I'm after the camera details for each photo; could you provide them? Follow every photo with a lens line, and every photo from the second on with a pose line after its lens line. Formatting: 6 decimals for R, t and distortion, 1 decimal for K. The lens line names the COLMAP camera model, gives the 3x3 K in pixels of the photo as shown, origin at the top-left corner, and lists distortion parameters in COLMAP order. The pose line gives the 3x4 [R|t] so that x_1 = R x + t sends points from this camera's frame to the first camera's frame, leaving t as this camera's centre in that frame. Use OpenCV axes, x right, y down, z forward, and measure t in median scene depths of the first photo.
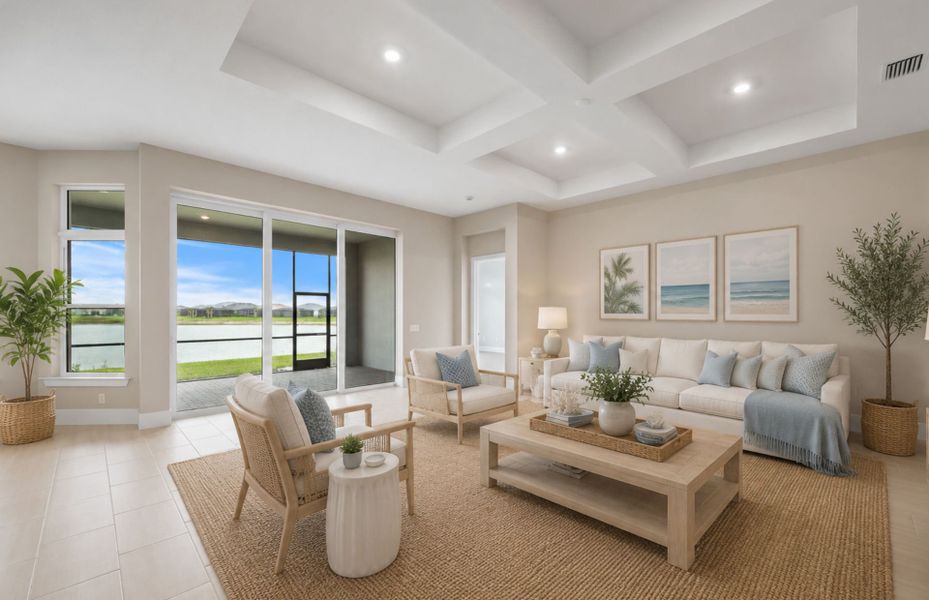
lens RADIAL K [[384.4, 0, 488.5], [0, 384.4, 311.2], [0, 0, 1]] dist [0.001477, 0.001220]
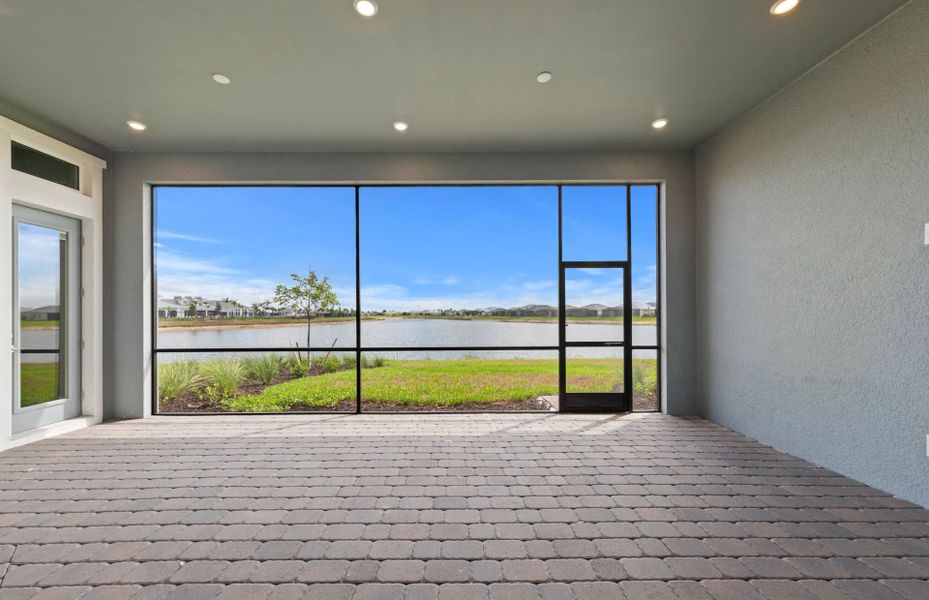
lens RADIAL K [[348.9, 0, 449.6], [0, 348.9, 310.3], [0, 0, 1]] dist [0.011379, -0.000441]
pose [[0.676944, -0.016080, -0.735859, -0.201885], [0.014388, 0.999859, -0.008612, 0.002612], [0.735894, -0.004758, 0.677080, 0.455148]]
